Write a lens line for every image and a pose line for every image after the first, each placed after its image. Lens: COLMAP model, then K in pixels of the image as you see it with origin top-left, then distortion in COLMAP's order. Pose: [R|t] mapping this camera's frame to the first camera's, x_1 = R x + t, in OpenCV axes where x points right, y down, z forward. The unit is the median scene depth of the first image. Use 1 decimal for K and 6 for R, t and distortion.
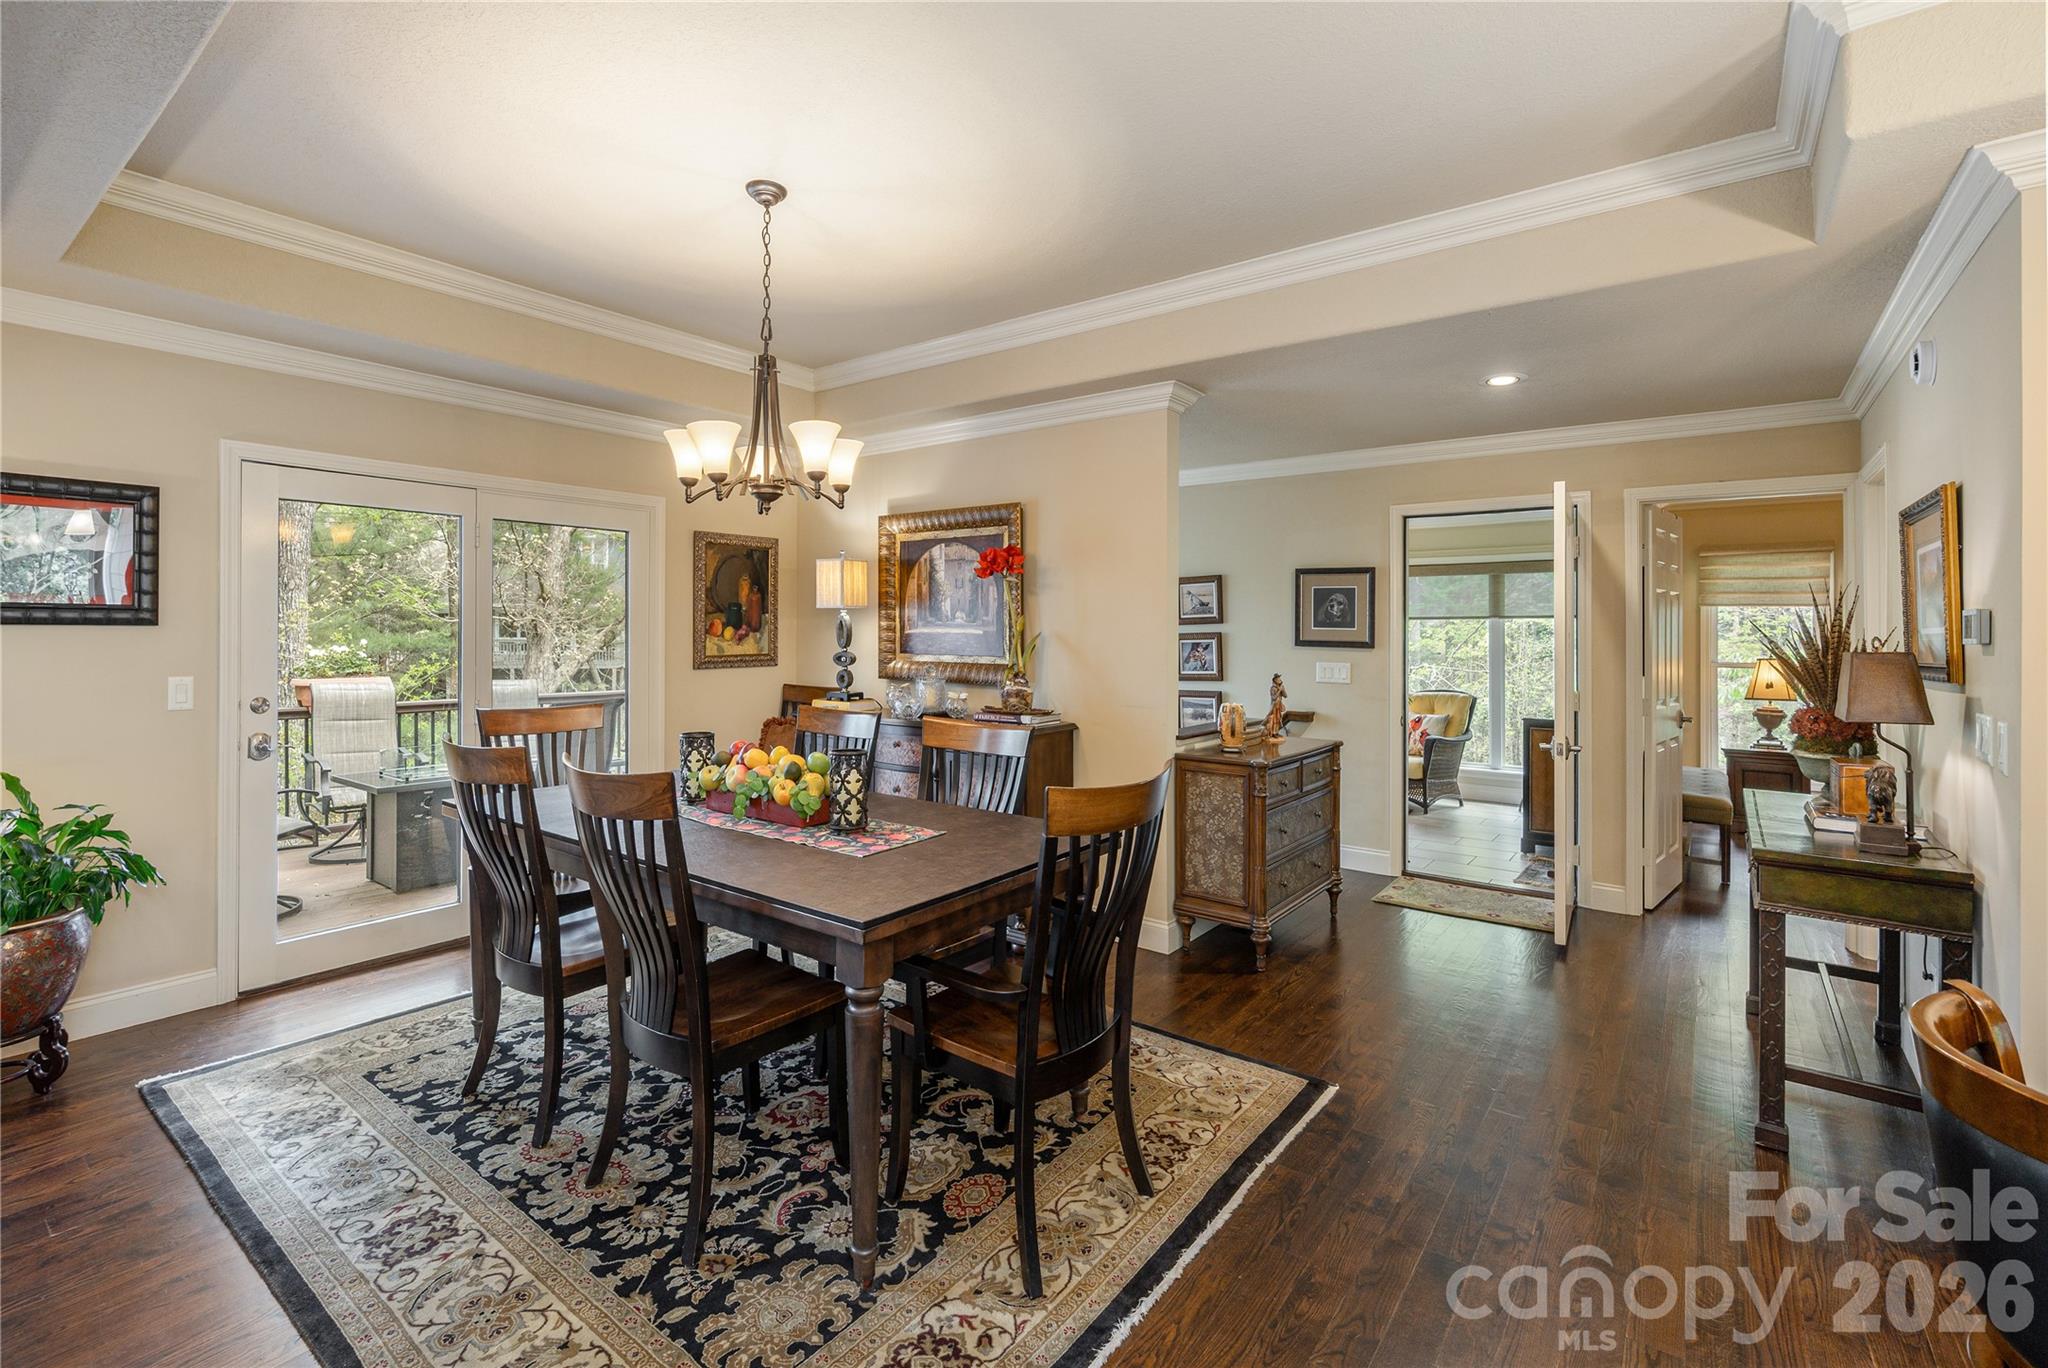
lens RADIAL K [[979.2, 0, 1081.6], [0, 979.2, 628.2], [0, 0, 1]] dist [0.001157, -0.000306]
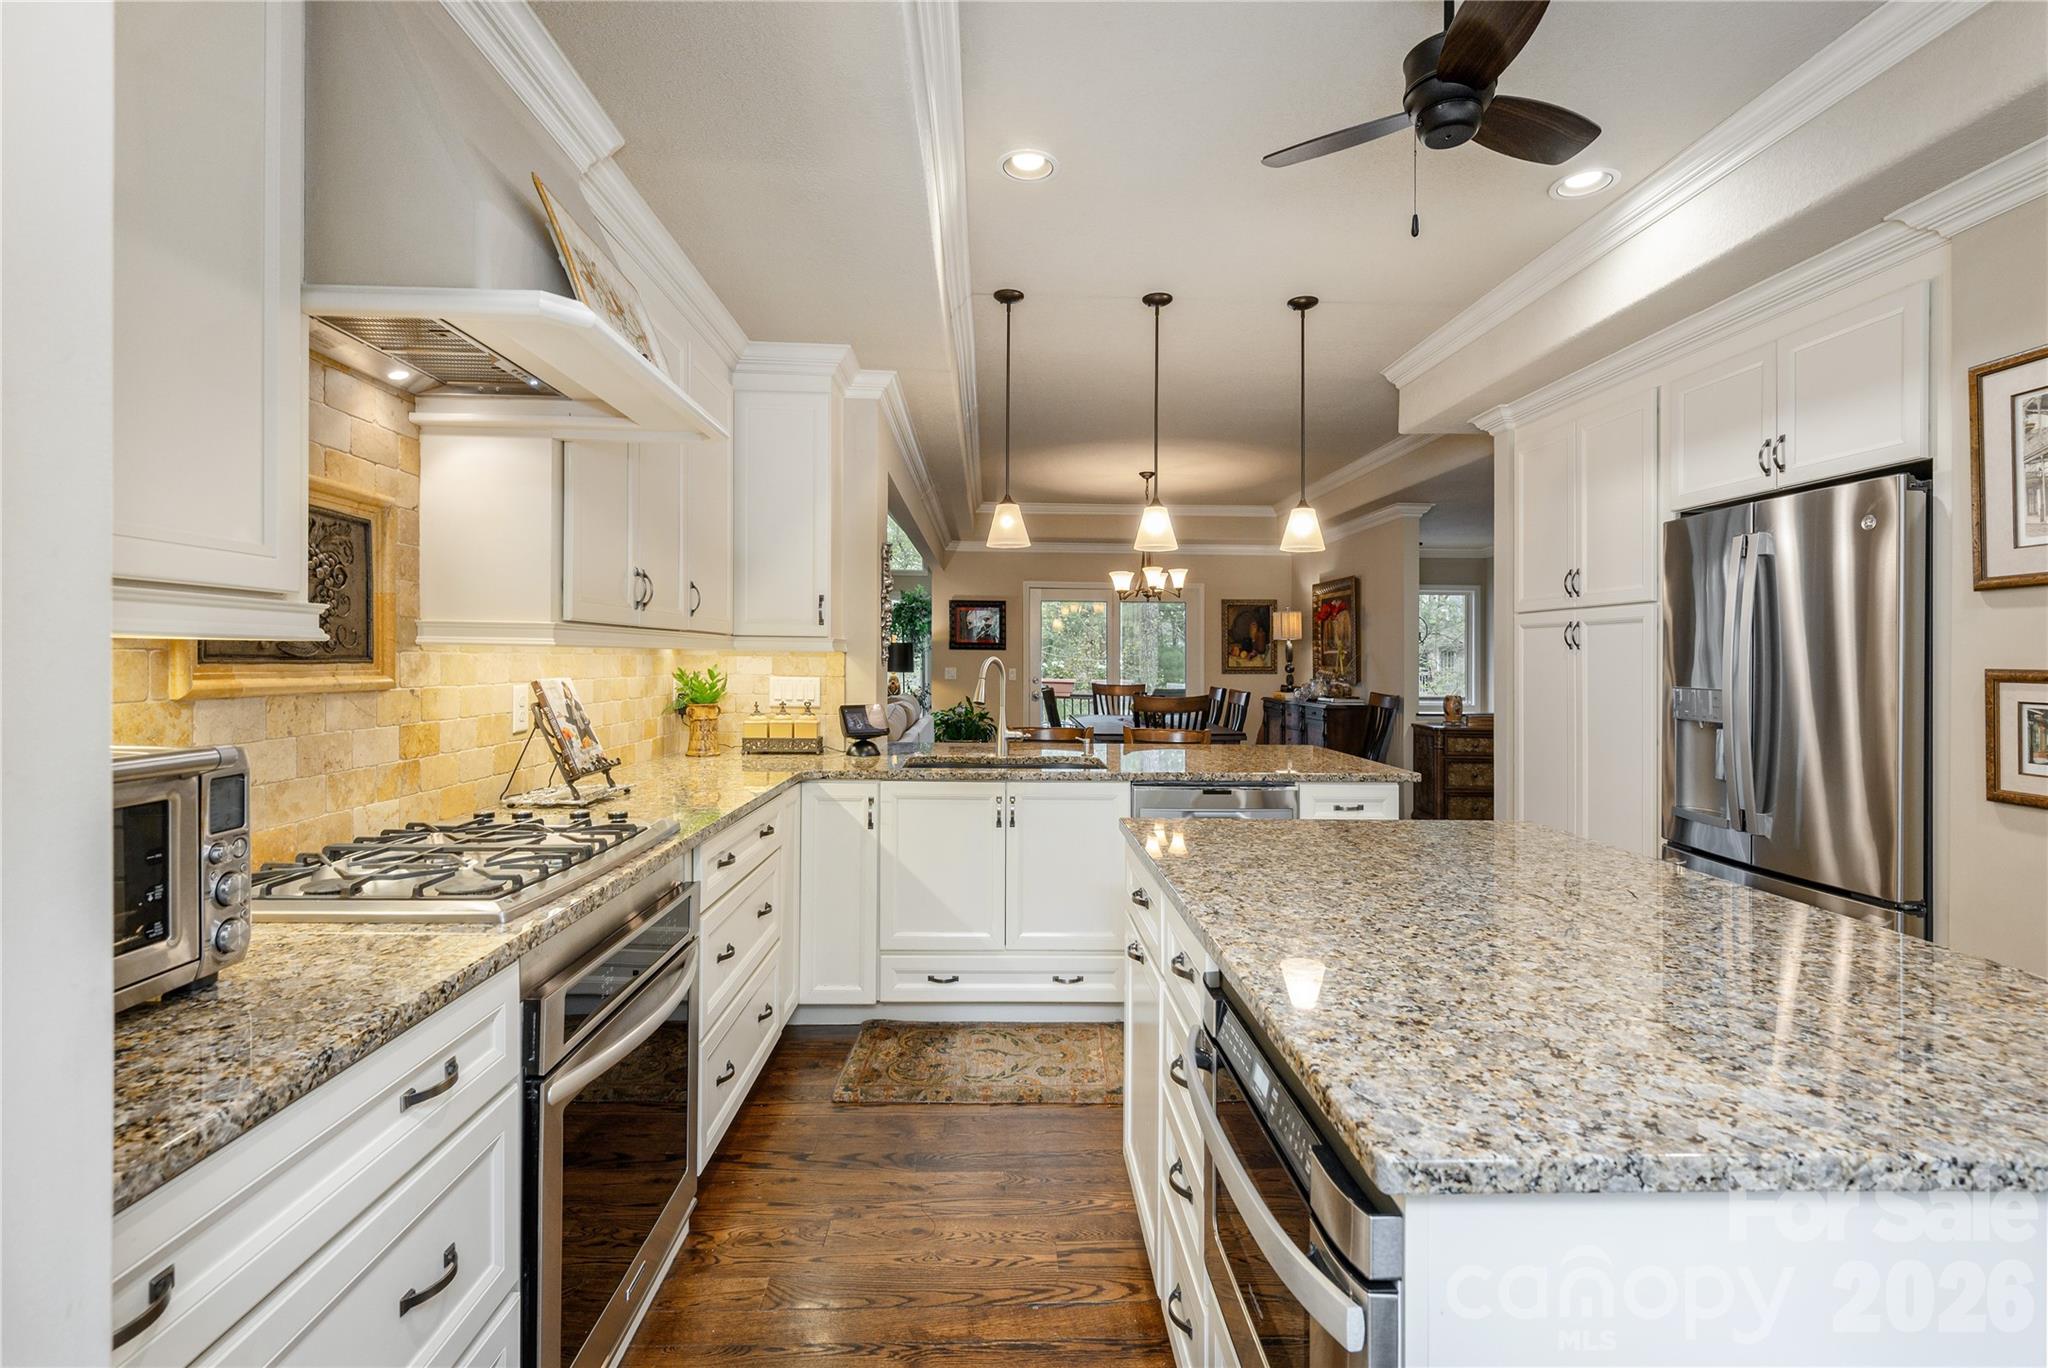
lens RADIAL K [[926.1, 0, 1023.9], [0, 926.1, 667.7], [0, 0, 1]] dist [-0.000090, -0.000805]
pose [[0.642568, 0.006542, -0.766201, 0.801506], [-0.002031, 0.999975, 0.006835, 0.021771], [0.766226, -0.002836, 0.642565, -0.474531]]
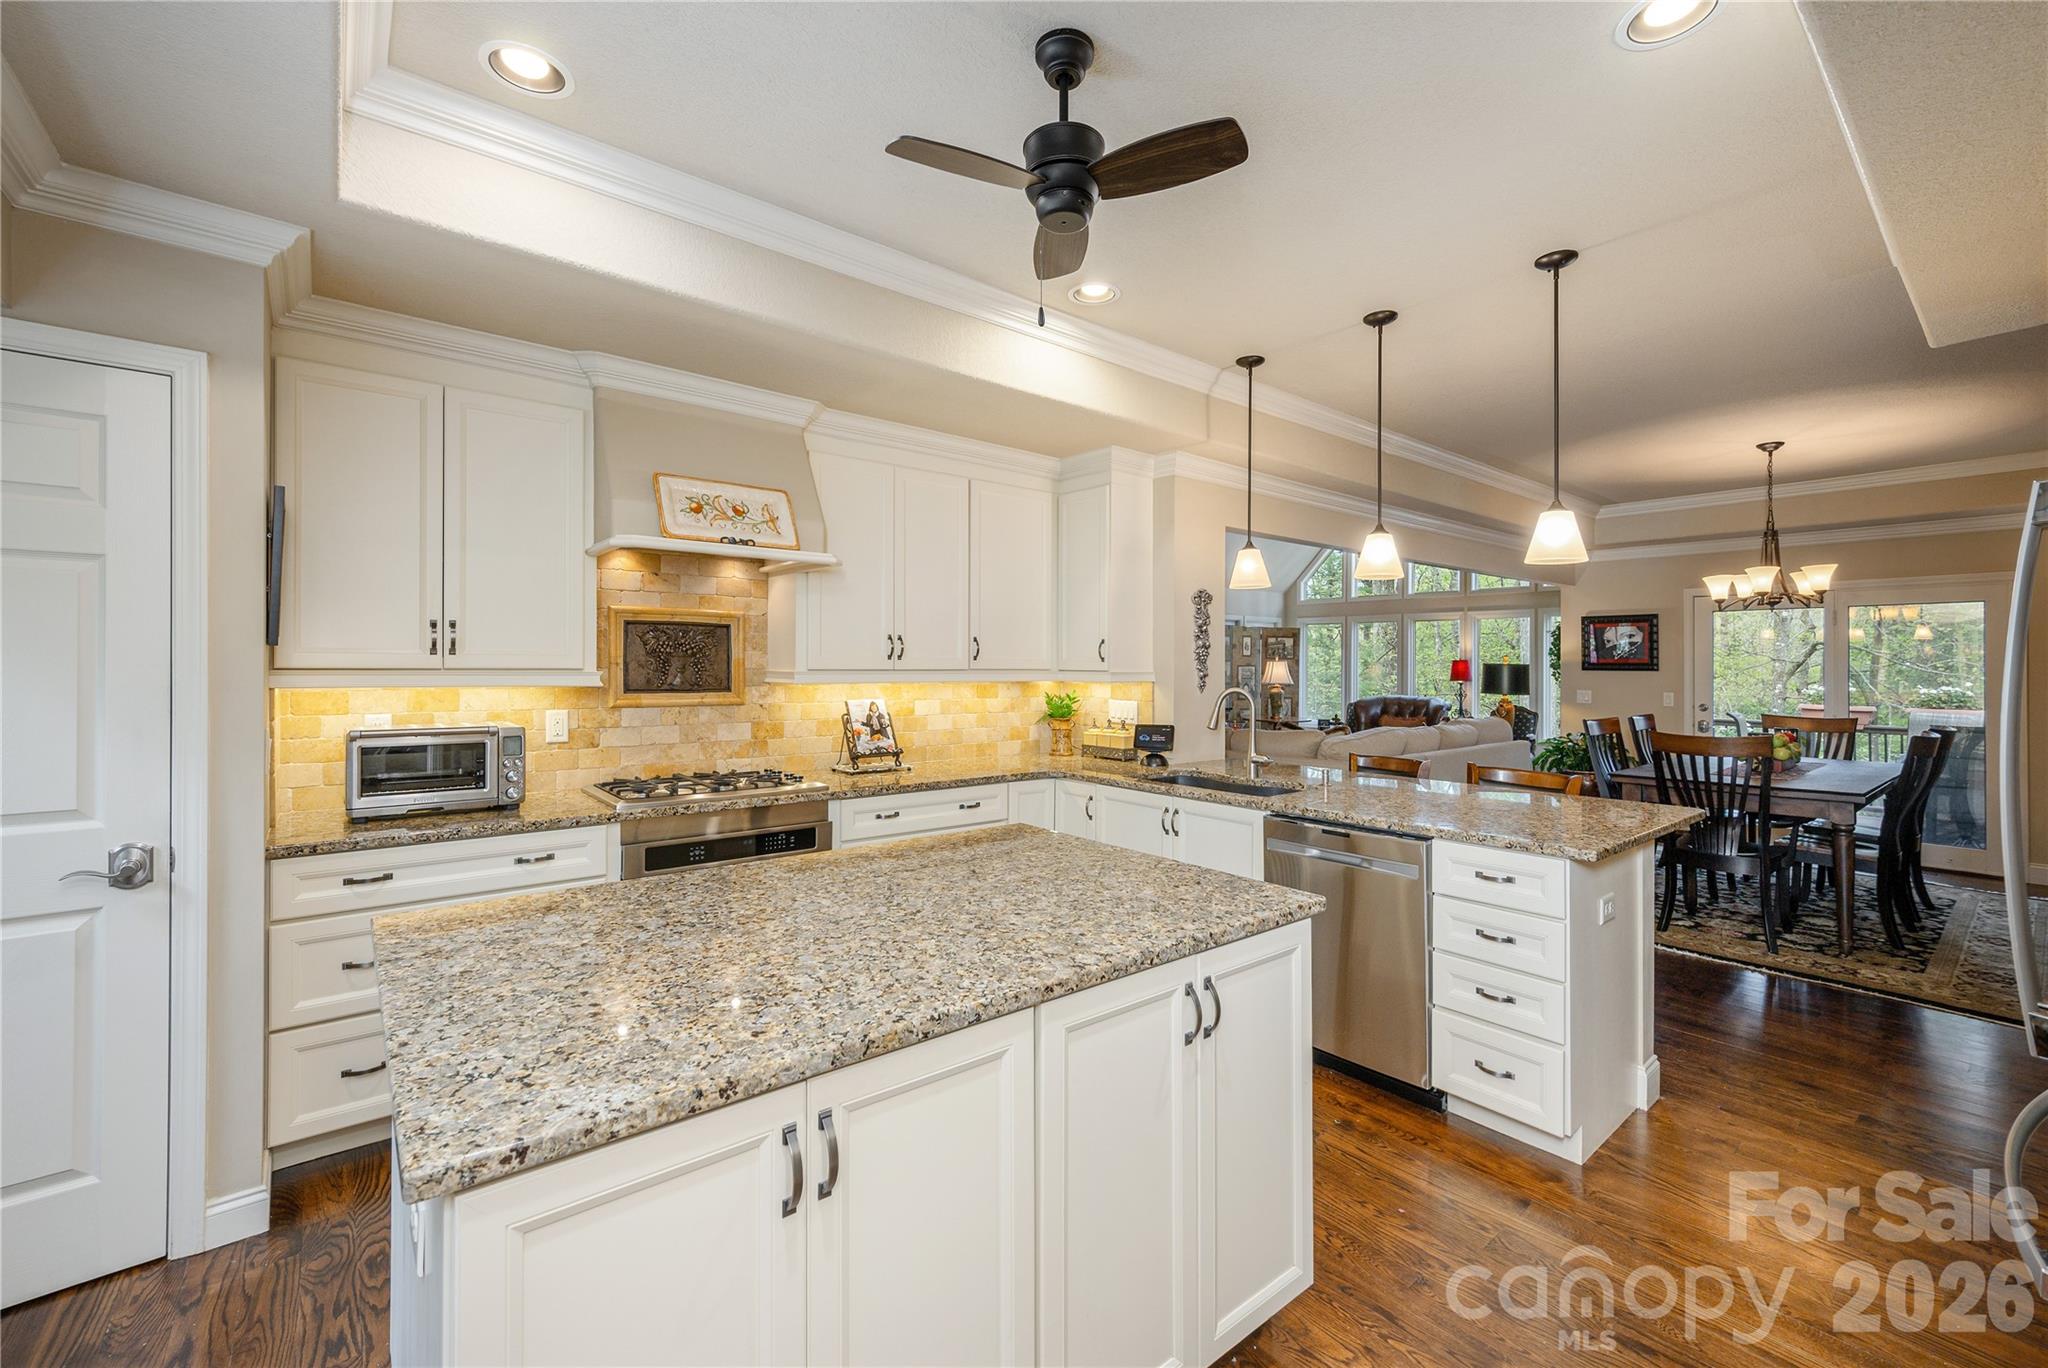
lens RADIAL K [[840.0, 0, 1060.8], [0, 840.0, 666.2], [0, 0, 1]] dist [0.002398, 0.000078]
pose [[-0.202237, -0.008430, -0.979300, 0.988951], [-0.003790, 0.999962, -0.007825, 0.005524], [0.979329, 0.002129, -0.202261, -0.015332]]
